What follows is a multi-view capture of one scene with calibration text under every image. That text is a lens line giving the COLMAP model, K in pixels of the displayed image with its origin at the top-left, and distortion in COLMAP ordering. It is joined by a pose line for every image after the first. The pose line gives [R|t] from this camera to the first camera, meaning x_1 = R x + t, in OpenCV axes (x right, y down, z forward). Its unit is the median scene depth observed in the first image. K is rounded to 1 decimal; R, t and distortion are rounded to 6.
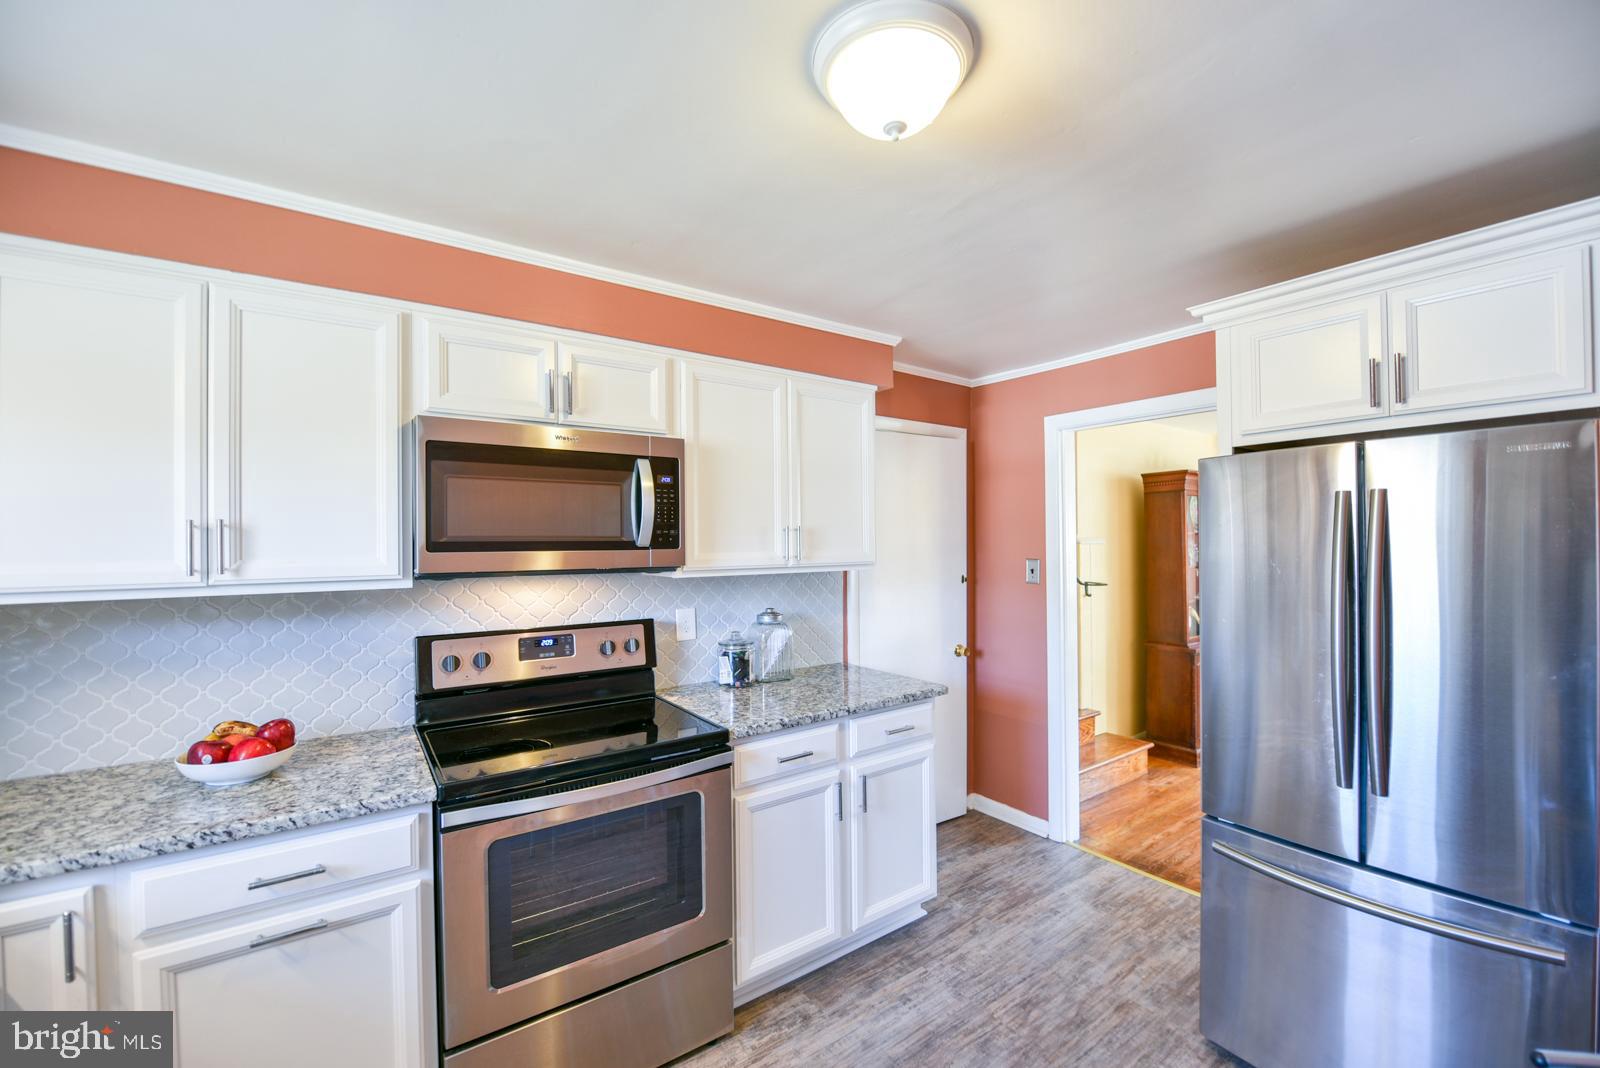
lens RADIAL K [[658.3, 0, 807.6], [0, 658.3, 537.7], [0, 0, 1]] dist [-0.019212, -0.000468]
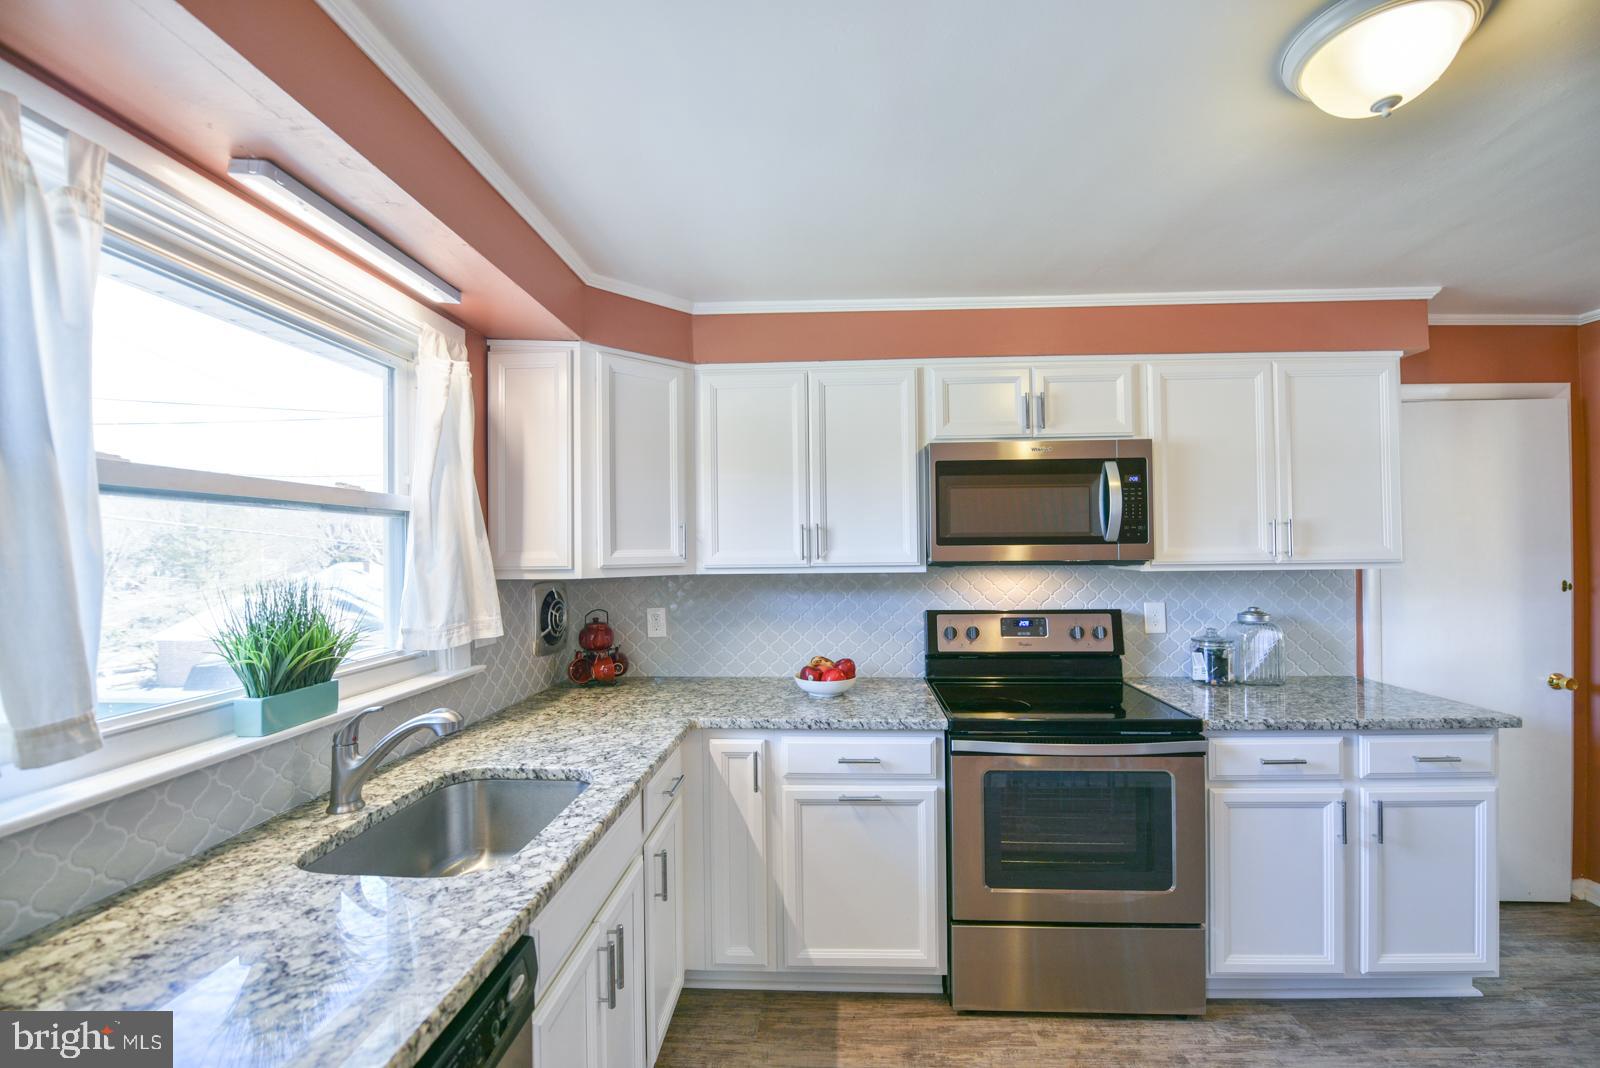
lens RADIAL K [[644.3, 0, 804.9], [0, 644.3, 539.5], [0, 0, 1]] dist [-0.010899, -0.003796]
pose [[0.777058, -0.006156, -0.629399, 0.027837], [0.007579, 0.999971, -0.000424, 0.007222], [0.629384, -0.004441, 0.777082, -0.156501]]
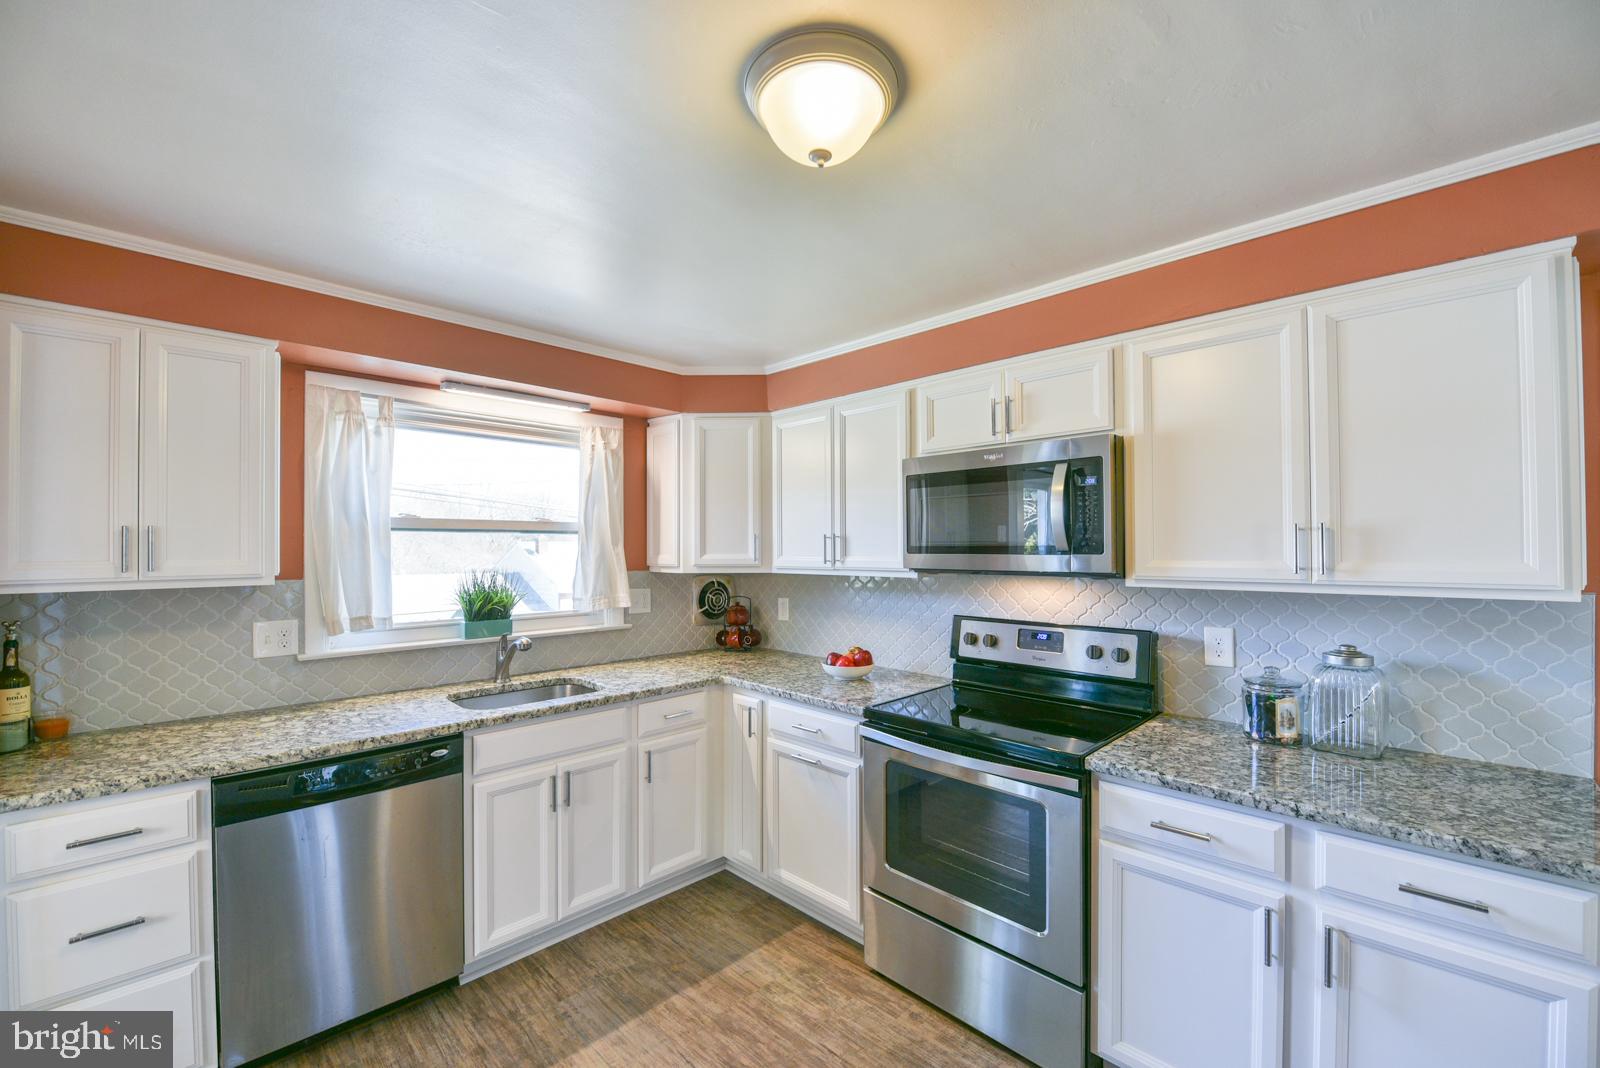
lens RADIAL K [[644.3, 0, 804.9], [0, 644.3, 539.5], [0, 0, 1]] dist [-0.010899, -0.003796]
pose [[0.154954, -0.003735, -0.987915, 0.664286], [0.010338, 0.999944, -0.002159, -0.006502], [0.987868, -0.009878, 0.154984, 0.471095]]
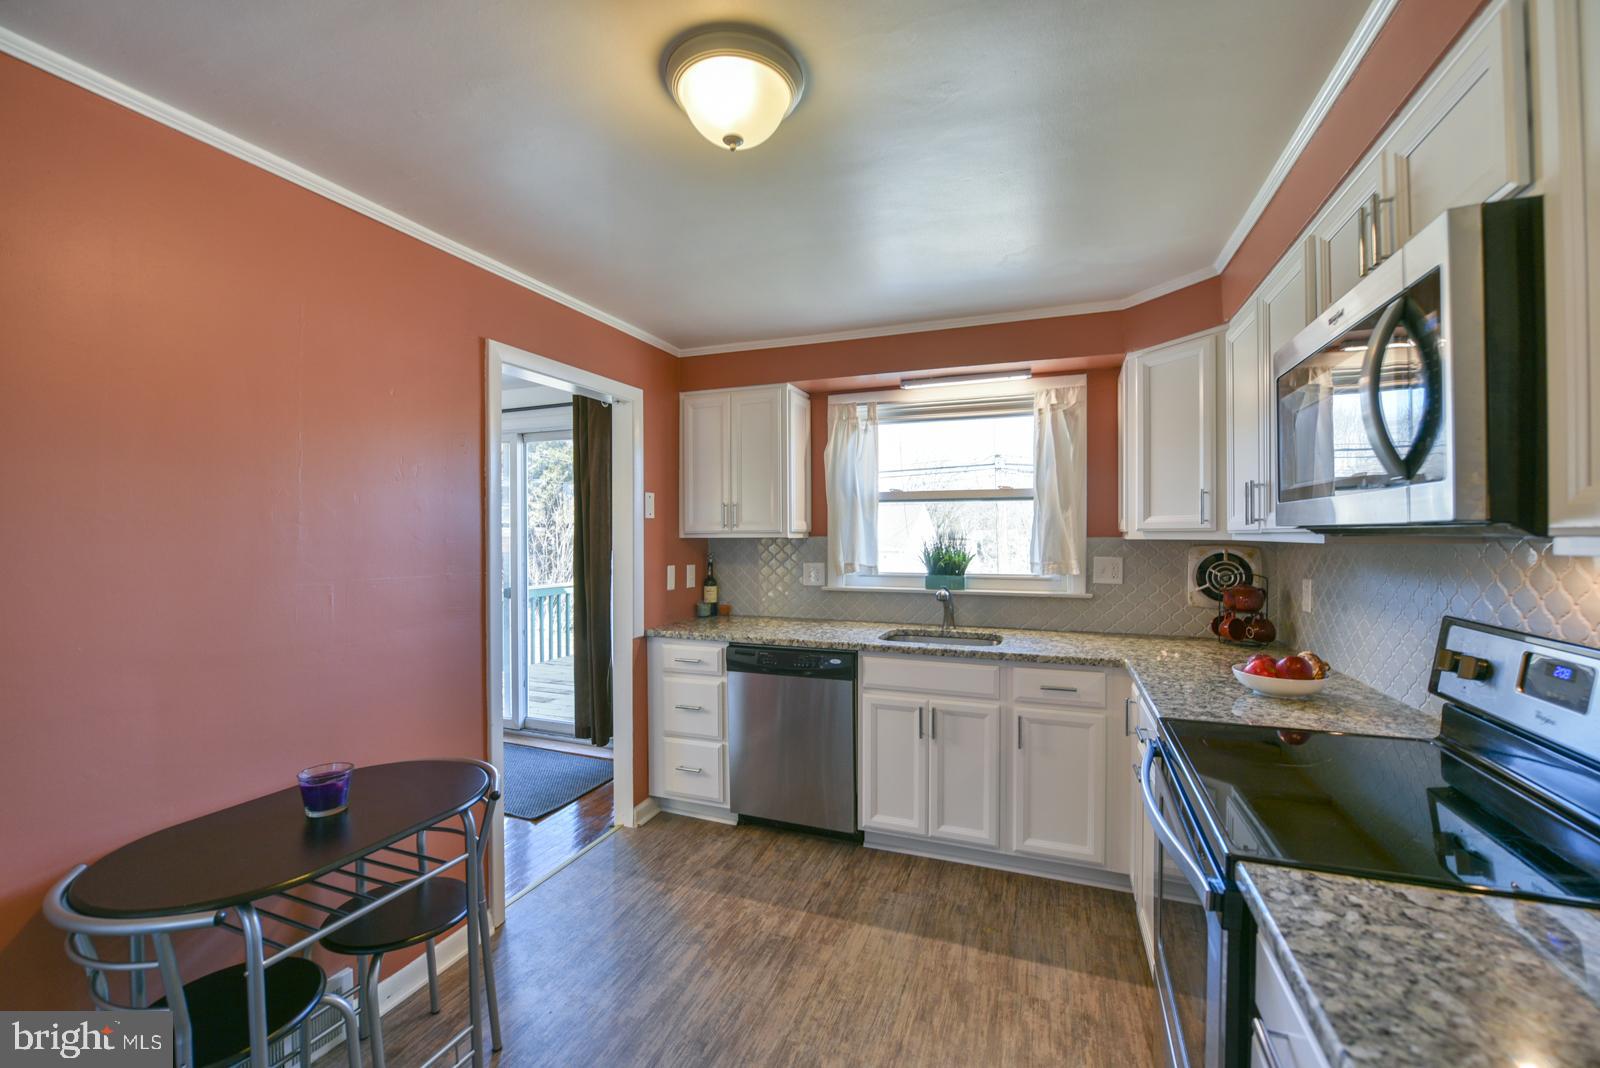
lens RADIAL K [[651.2, 0, 800.0], [0, 651.2, 534.0], [0, 0, 1]] dist [-0.012742, -0.000179]
pose [[-0.844809, 0.013486, -0.534898, 0.387932], [0.016692, 0.999860, -0.001155, 0.047065], [0.534807, -0.009904, -0.844916, 1.187942]]
